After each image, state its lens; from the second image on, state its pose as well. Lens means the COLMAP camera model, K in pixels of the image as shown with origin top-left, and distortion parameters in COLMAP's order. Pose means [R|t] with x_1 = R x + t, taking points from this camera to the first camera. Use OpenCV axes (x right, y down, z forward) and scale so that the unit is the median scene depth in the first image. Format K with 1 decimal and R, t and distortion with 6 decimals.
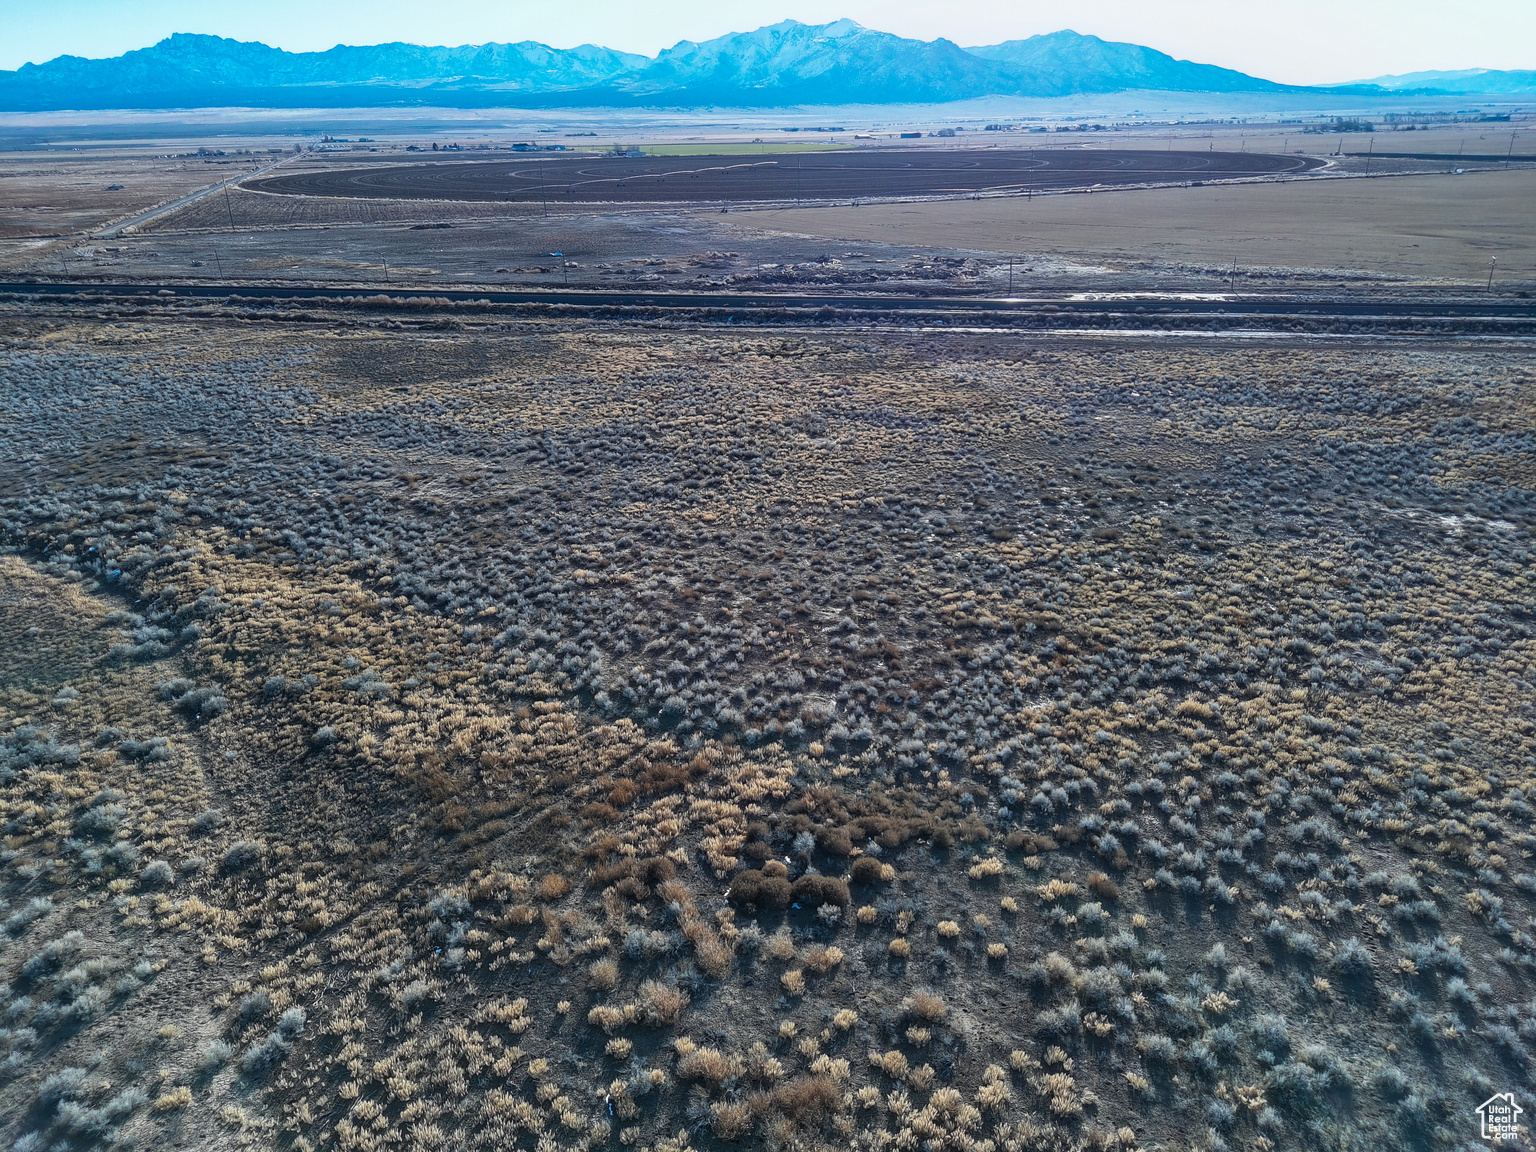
lens RADIAL K [[1029.1, 0, 765.8], [0, 1029.1, 574.6], [0, 0, 1]] dist [0.041266, -0.033855]
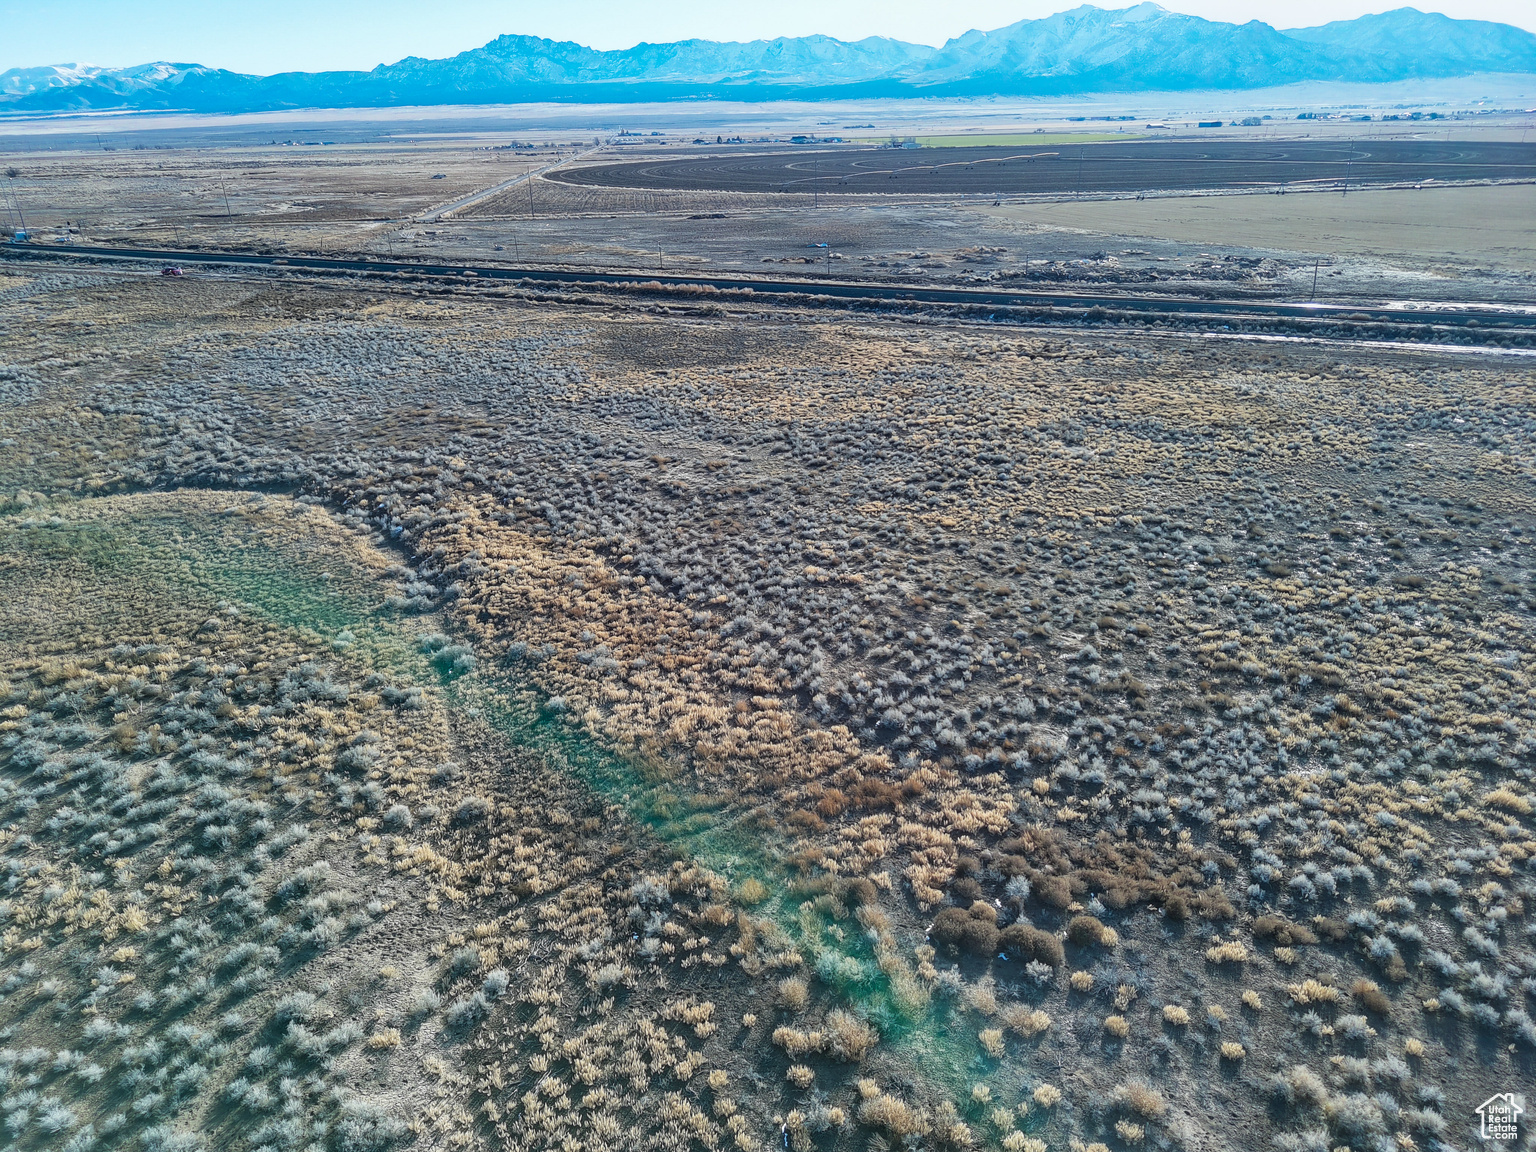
lens RADIAL K [[1029.1, 0, 765.8], [0, 1029.1, 574.6], [0, 0, 1]] dist [0.041266, -0.033855]
pose [[0.970065, 0.094786, -0.223582, -0.000374], [-0.093255, 0.995490, 0.017422, -0.003901], [0.224225, 0.003950, 0.974529, 0.010647]]
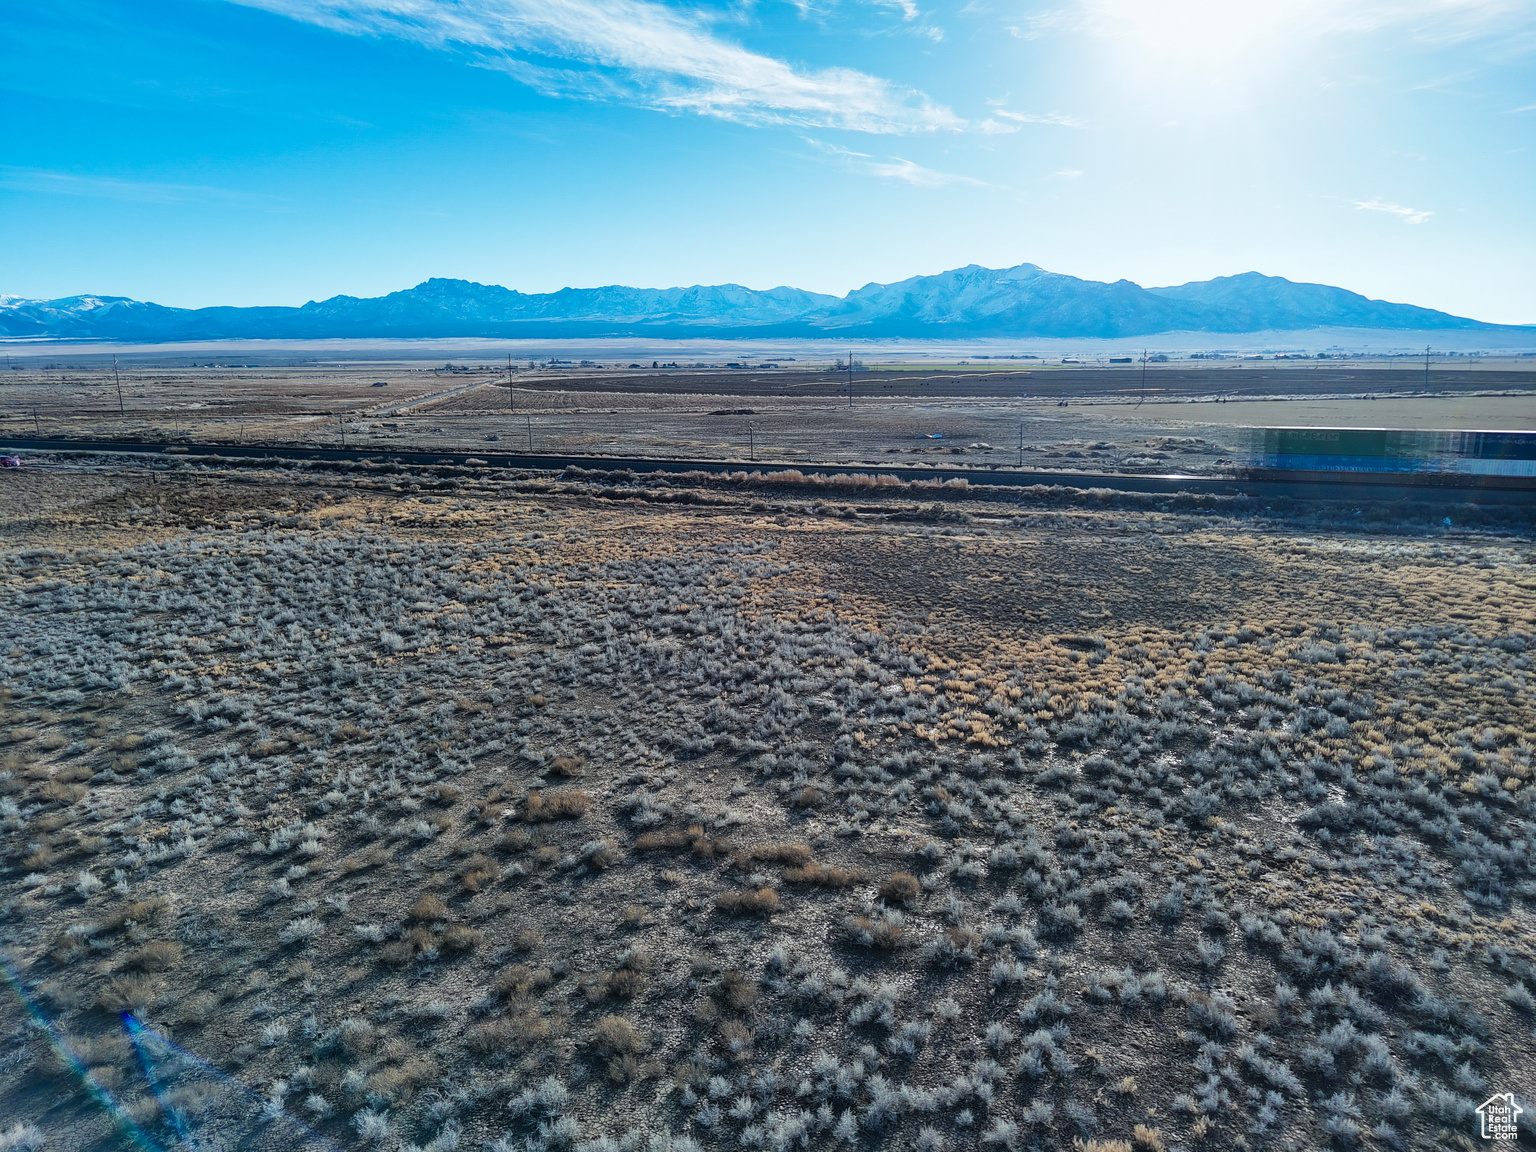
lens RADIAL K [[1033.9, 0, 765.9], [0, 1033.9, 570.3], [0, 0, 1]] dist [0.037619, -0.030655]
pose [[0.986352, 0.044018, -0.158656, -0.294386], [-0.075552, 0.977166, -0.198593, -0.080460], [0.146292, 0.207870, 0.967155, 0.396991]]
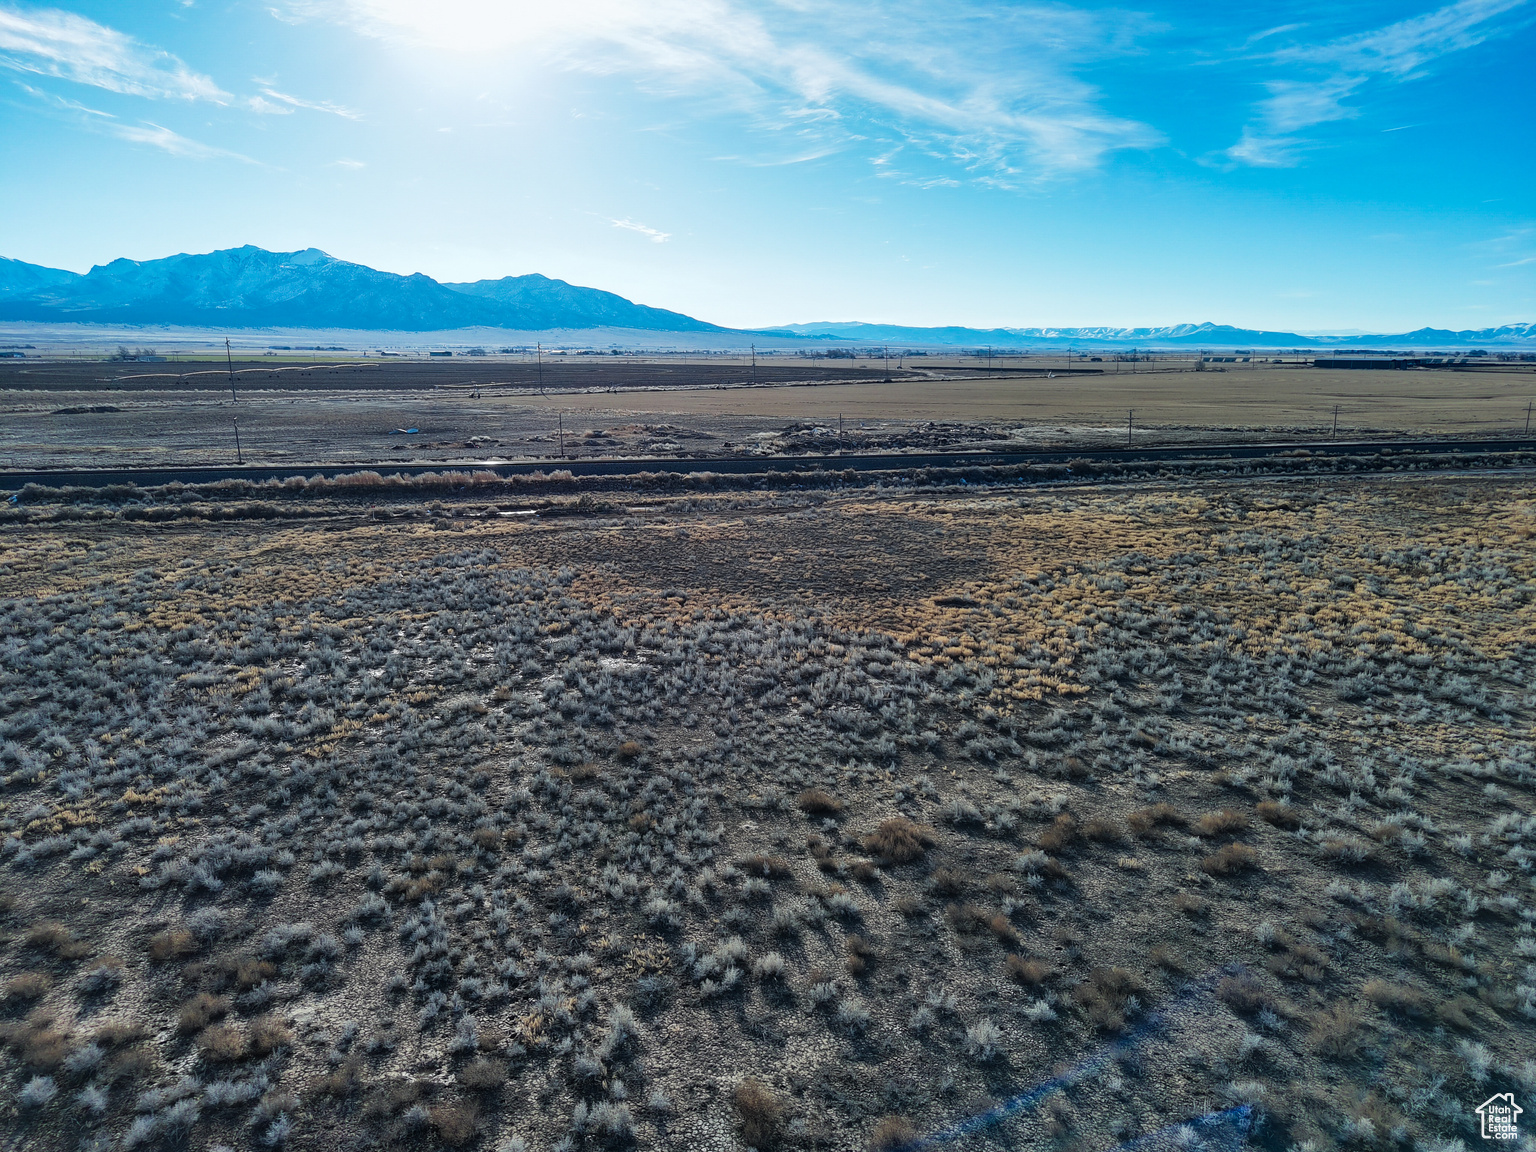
lens RADIAL K [[1051.2, 0, 767.2], [0, 1051.2, 480.3], [0, 0, 1]] dist [0.041570, -0.041153]
pose [[0.890874, -0.032689, 0.453072, -0.459309], [0.161042, 0.955352, -0.247727, -0.089845], [-0.424745, 0.293657, 0.856363, 0.430589]]
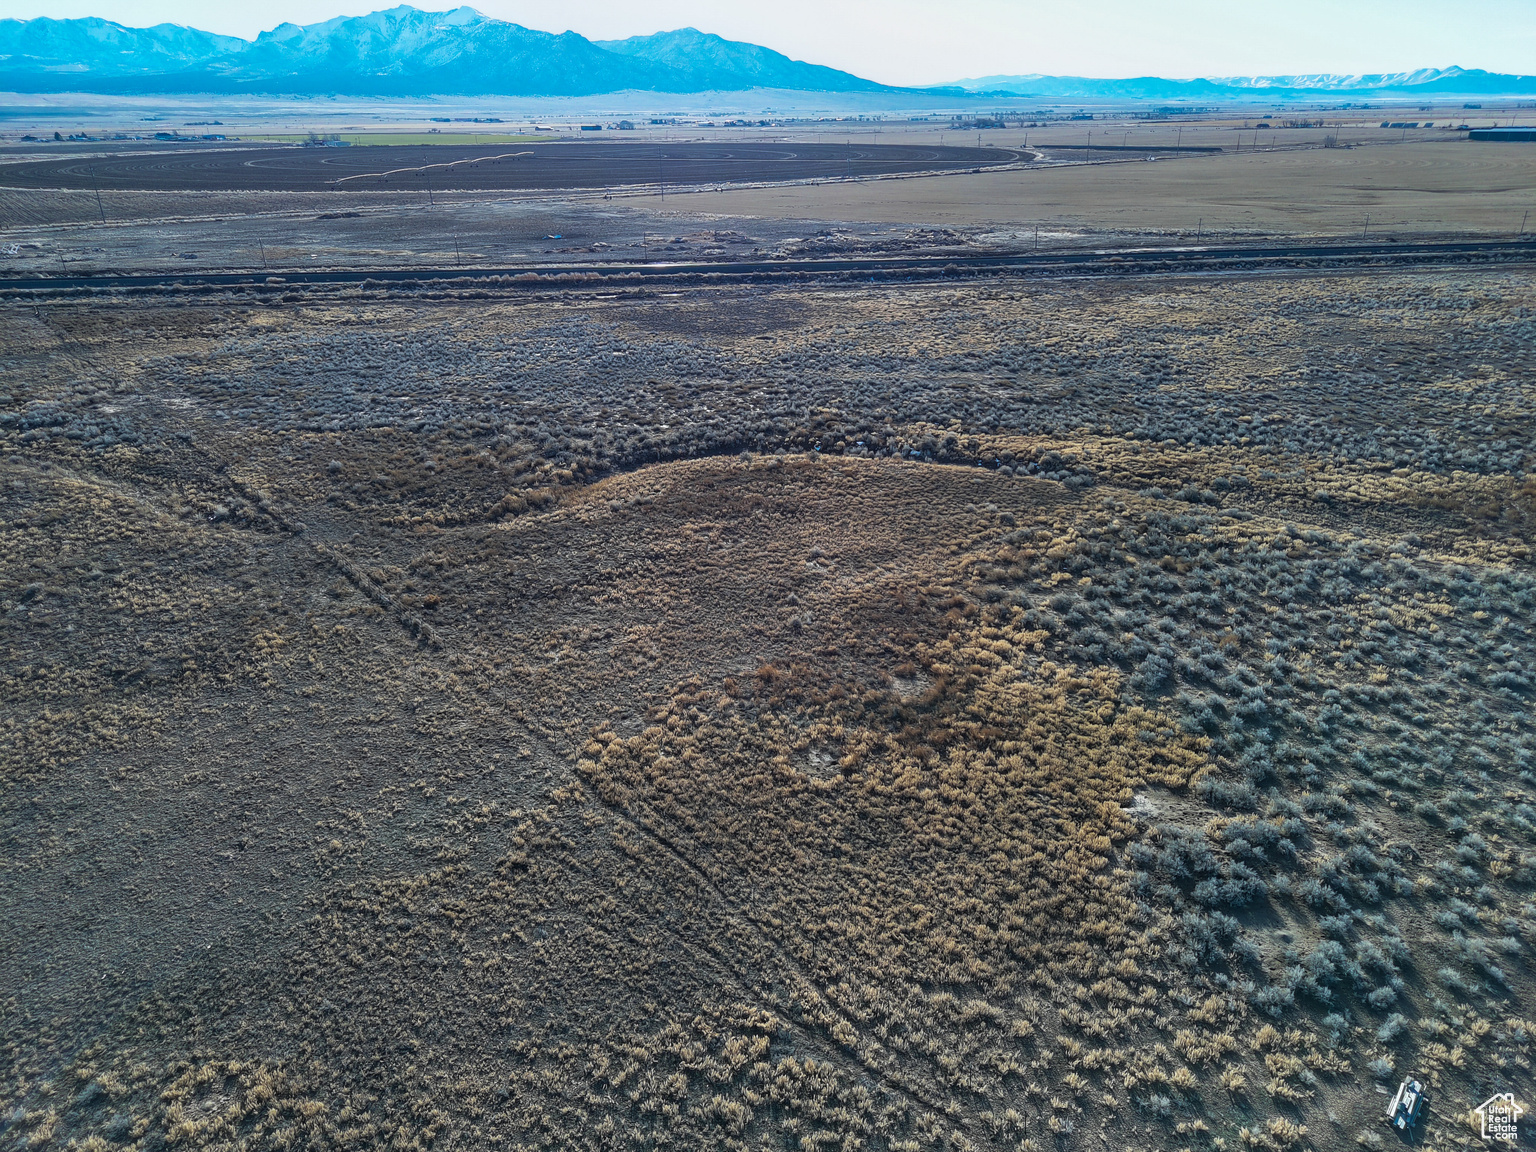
lens RADIAL K [[1033.9, 0, 765.9], [0, 1033.9, 570.3], [0, 0, 1]] dist [0.037619, -0.030655]
pose [[0.948231, -0.119755, 0.294138, -0.514448], [0.119649, 0.992645, 0.018425, 0.041786], [-0.294181, 0.017722, 0.955585, -0.076982]]
